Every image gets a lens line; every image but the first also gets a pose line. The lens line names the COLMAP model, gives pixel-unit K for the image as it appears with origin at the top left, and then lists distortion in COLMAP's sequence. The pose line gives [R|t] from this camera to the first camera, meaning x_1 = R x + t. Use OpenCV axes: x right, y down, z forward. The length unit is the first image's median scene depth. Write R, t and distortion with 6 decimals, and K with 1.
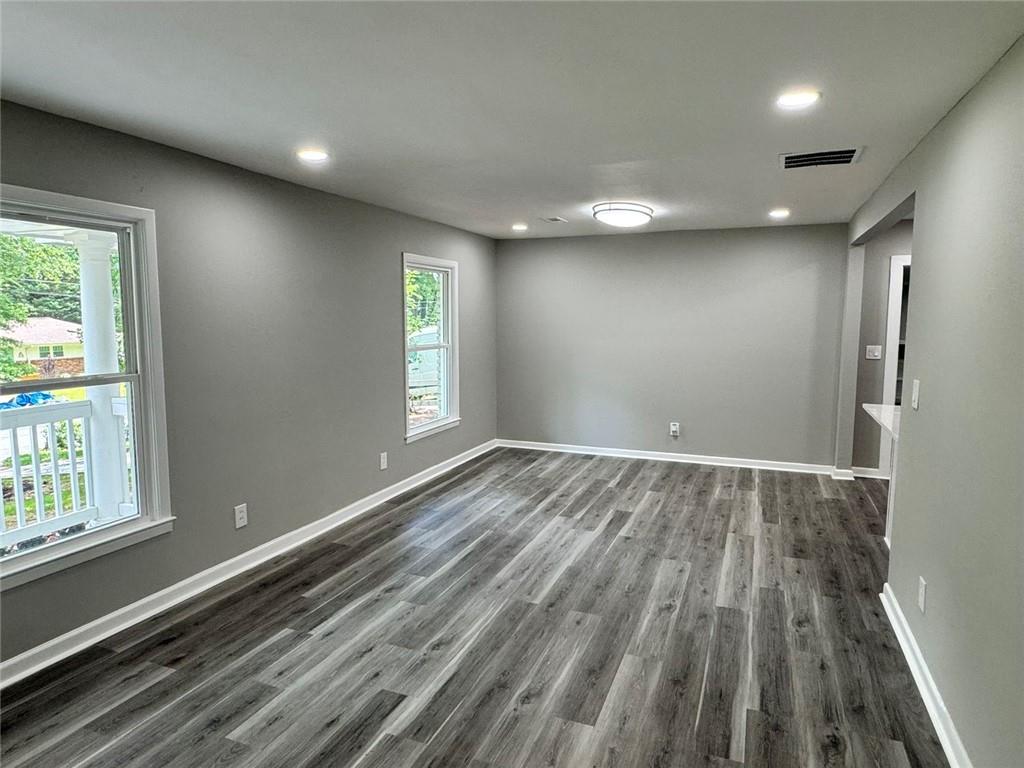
lens RADIAL K [[628.1, 0, 515.0], [0, 628.1, 380.6], [0, 0, 1]] dist [-0.000085, -0.000601]
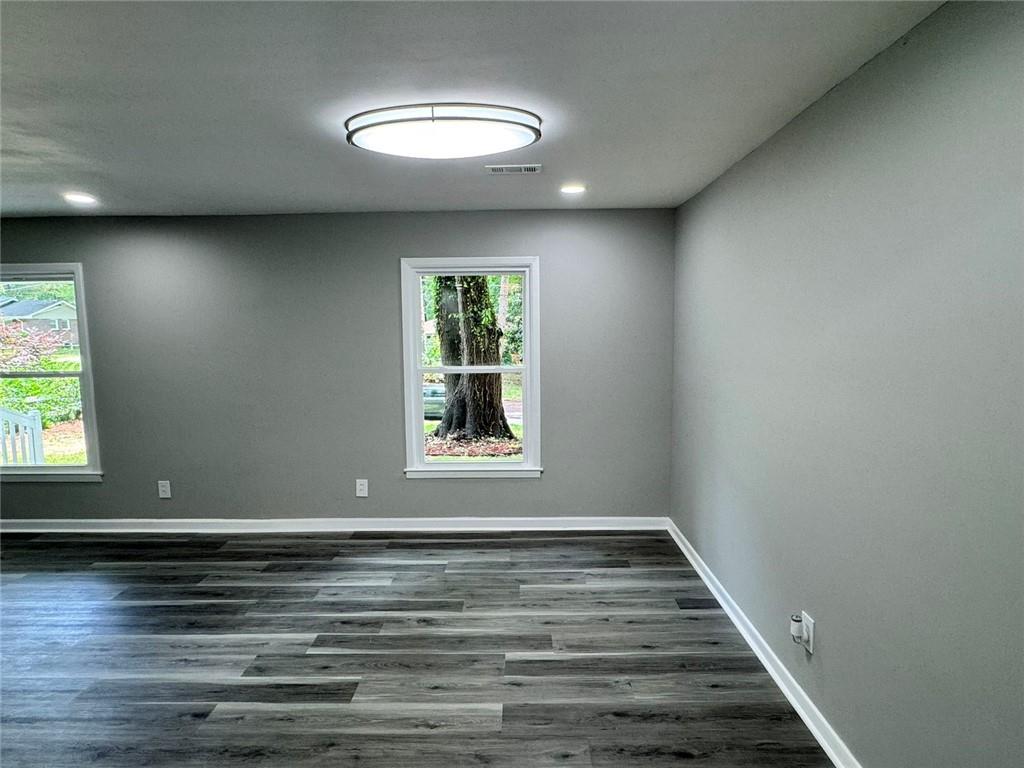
lens RADIAL K [[561.0, 0, 507.9], [0, 561.0, 385.6], [0, 0, 1]] dist [0.003460, 0.001078]
pose [[0.347495, 0.094806, -0.932877, 0.875055], [-0.085968, 0.993907, 0.068986, -0.137887], [0.933733, 0.056225, 0.353528, 1.257258]]
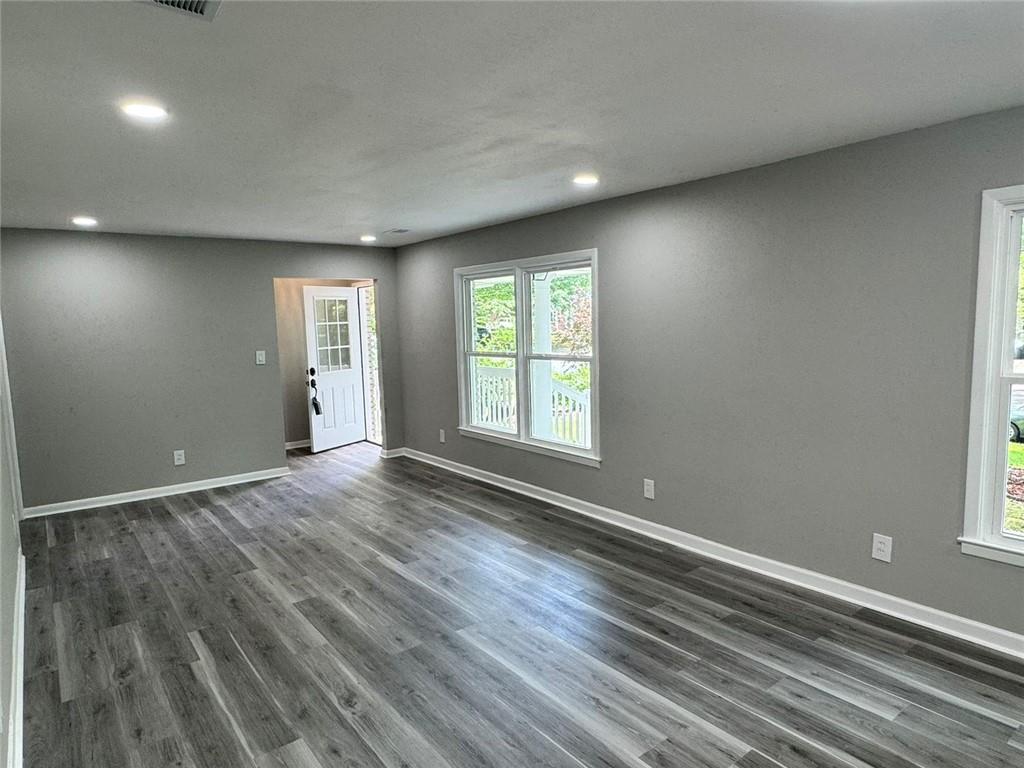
lens RADIAL K [[628.1, 0, 512.0], [0, 628.1, 385.7], [0, 0, 1]] dist [-0.000085, -0.000601]
pose [[-0.514005, 0.099091, -0.852045, 0.690885], [-0.067502, 0.985552, 0.155339, -0.143079], [0.855127, 0.137359, -0.499890, 1.363140]]
